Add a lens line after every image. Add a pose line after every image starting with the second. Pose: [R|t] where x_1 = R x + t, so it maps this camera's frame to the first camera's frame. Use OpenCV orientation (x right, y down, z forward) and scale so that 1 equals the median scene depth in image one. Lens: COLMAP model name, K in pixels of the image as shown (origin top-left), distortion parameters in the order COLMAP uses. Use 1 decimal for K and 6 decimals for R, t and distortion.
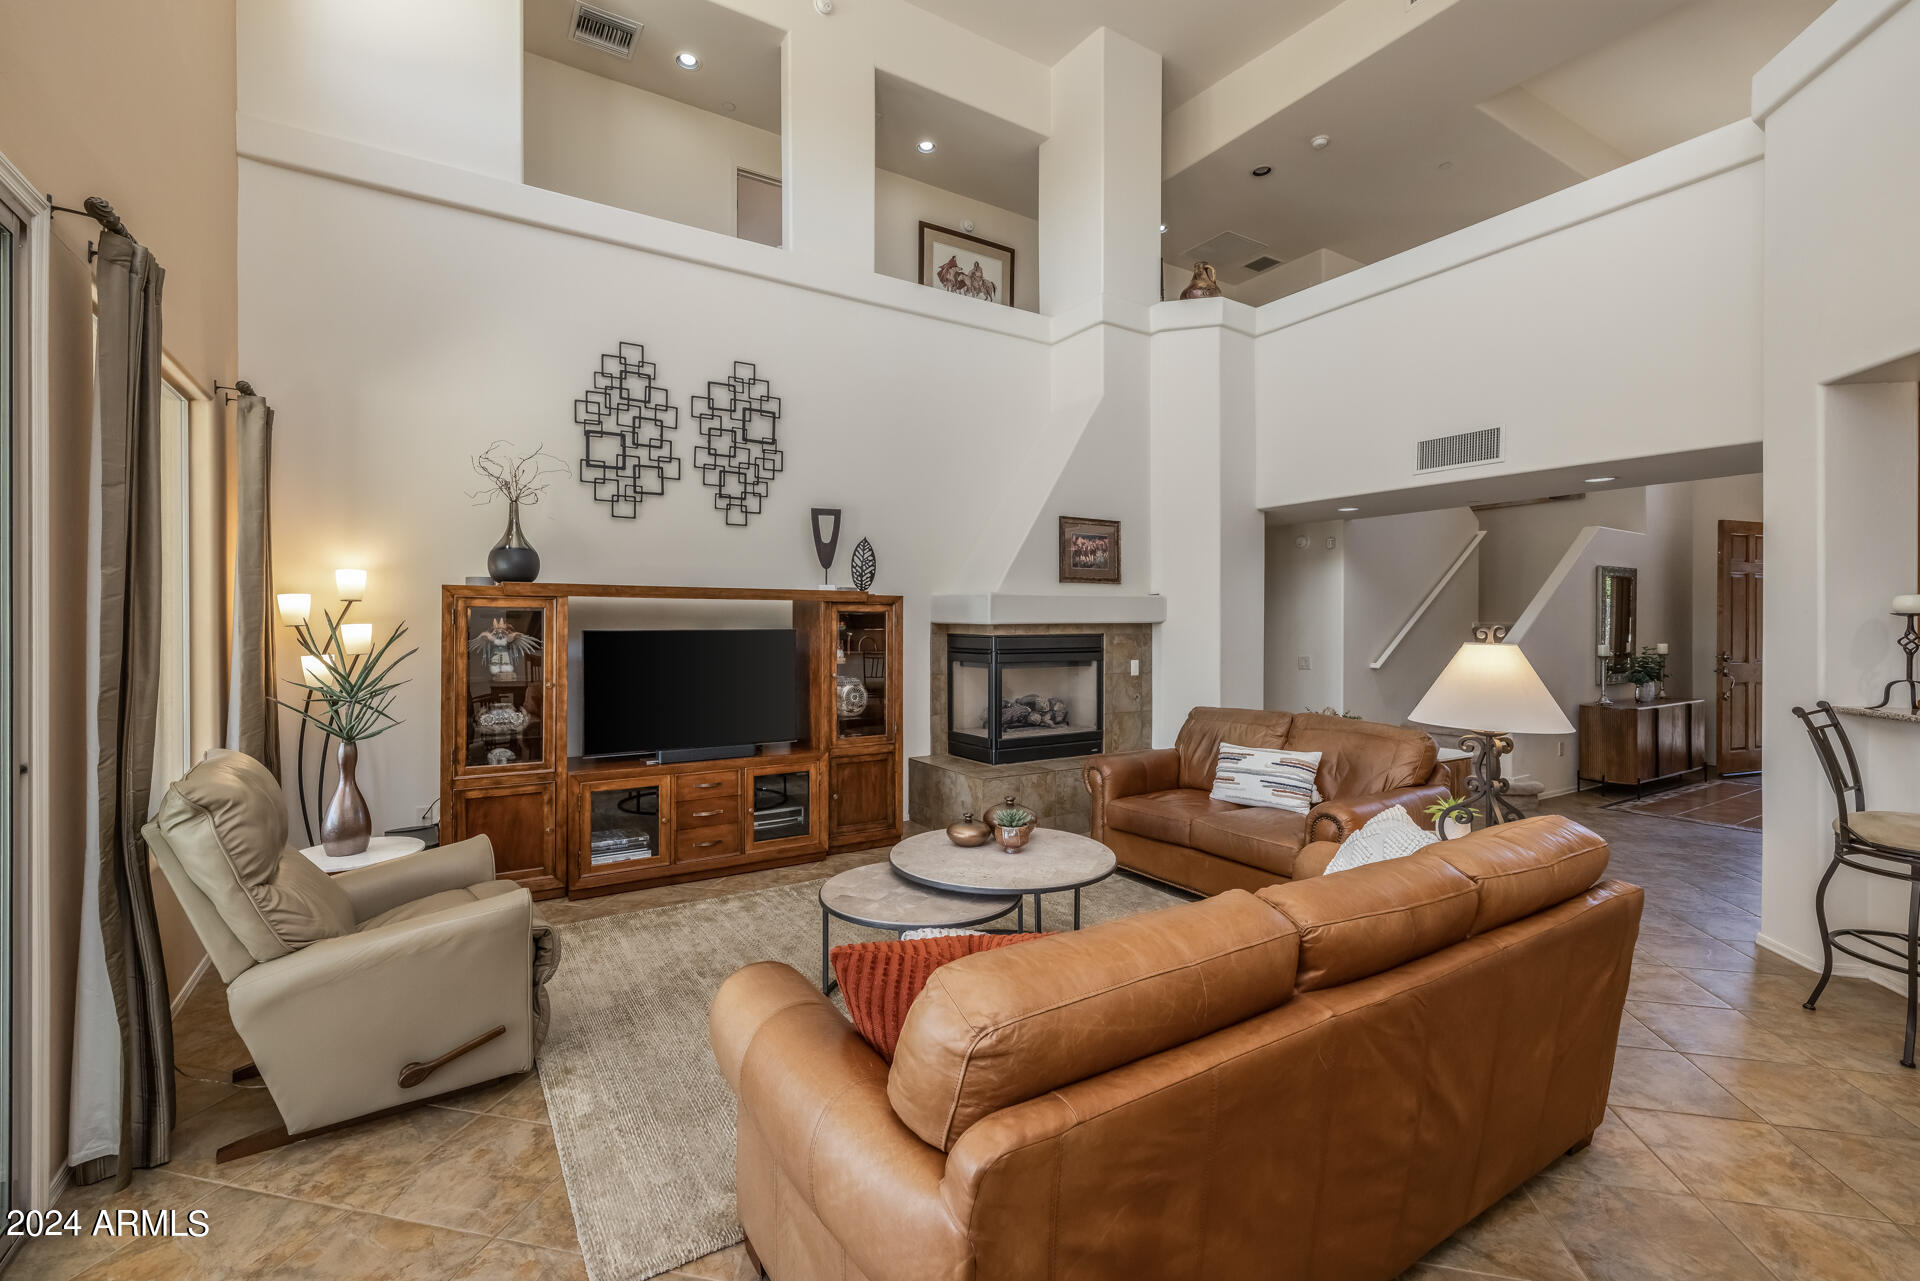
lens RADIAL K [[809.0, 0, 955.6], [0, 809.0, 626.3], [0, 0, 1]] dist [-0.000212, -0.001079]
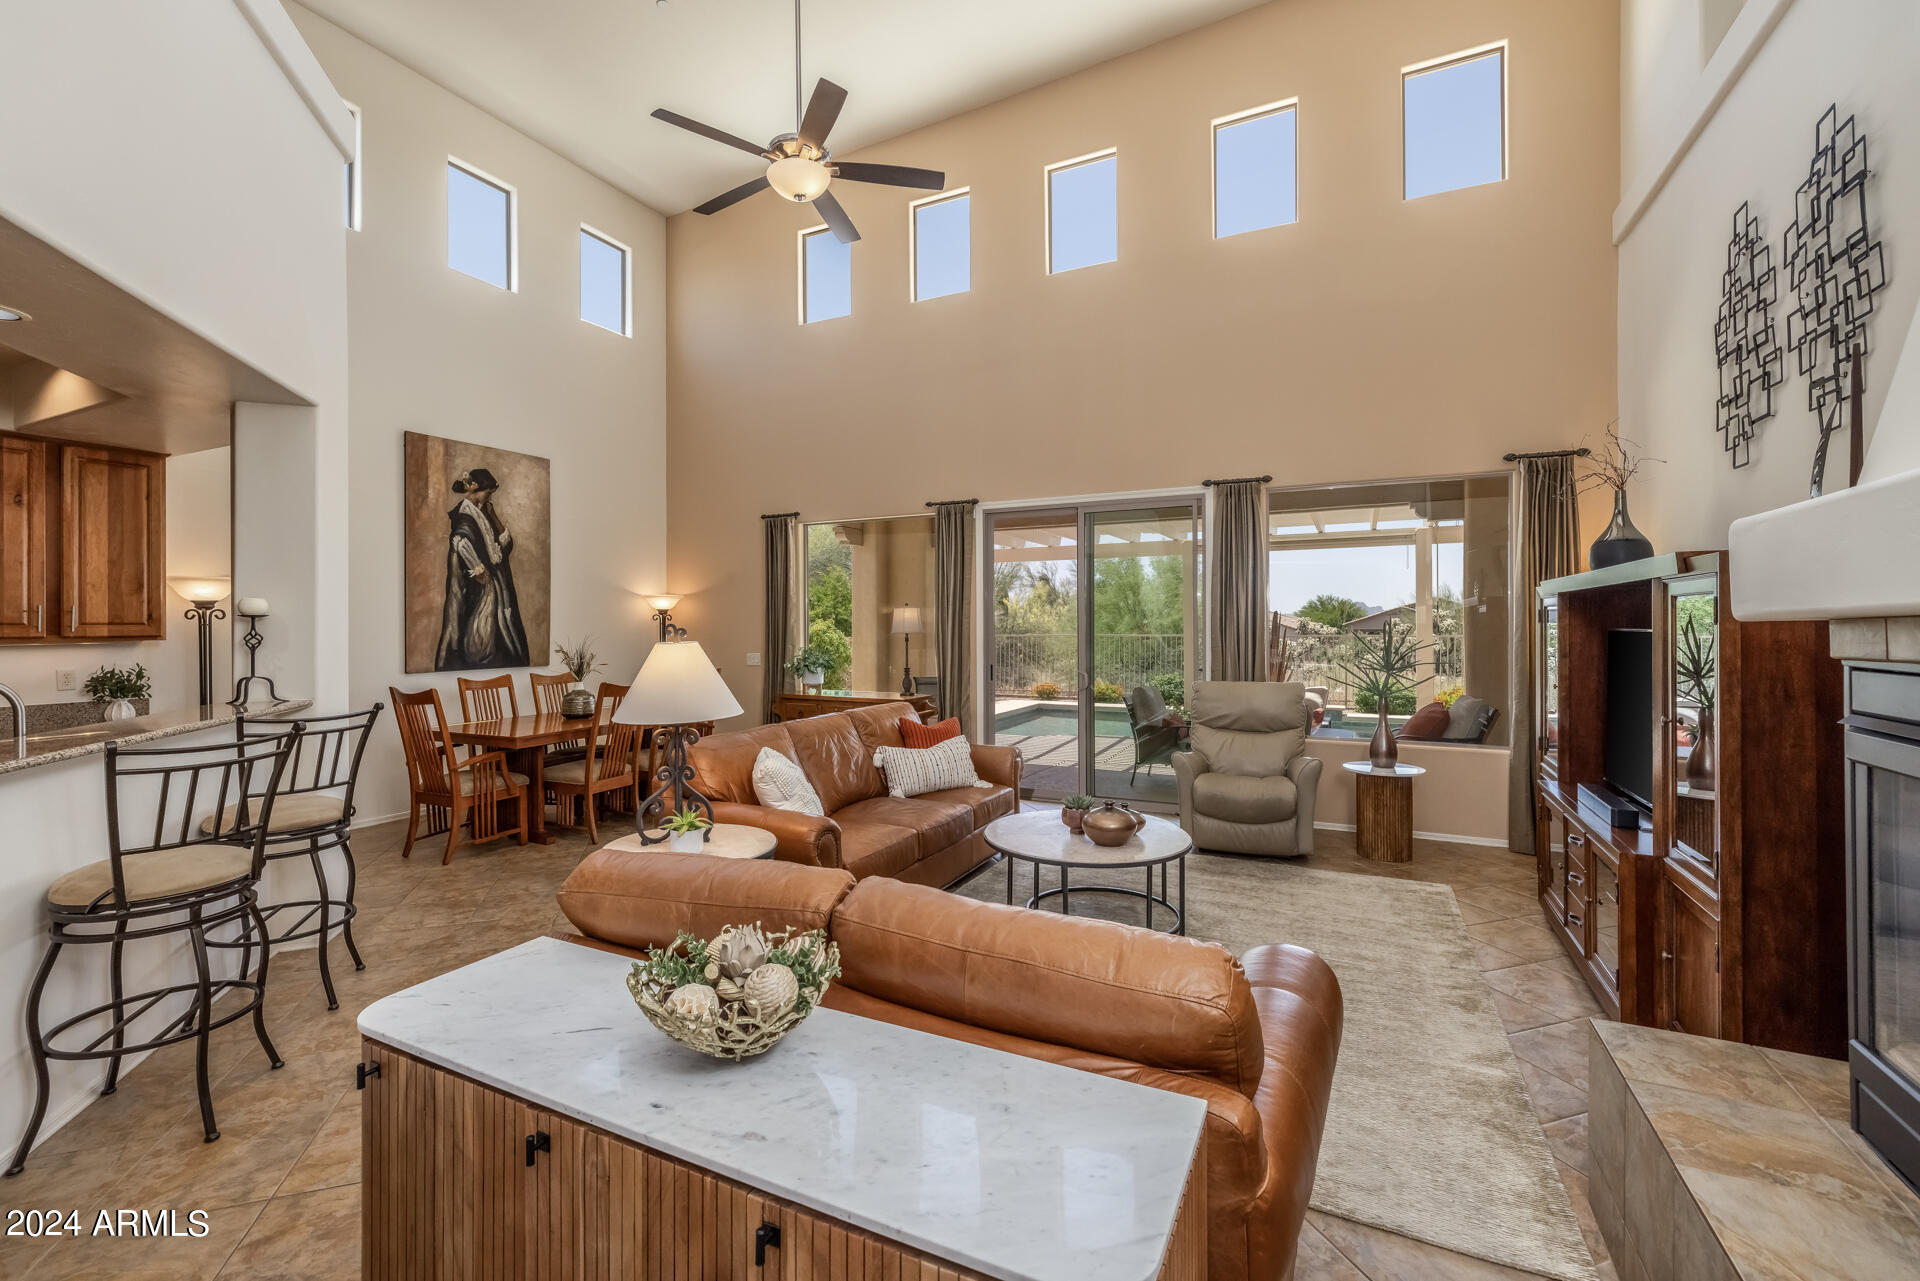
lens RADIAL K [[810.6, 0, 956.0], [0, 810.6, 624.2], [0, 0, 1]] dist [0.007403, -0.000654]
pose [[-0.842897, -0.000362, -0.538074, 0.513729], [-0.000834, 0.999999, 0.000634, -0.000260], [0.538074, 0.000983, -0.842897, 1.204215]]
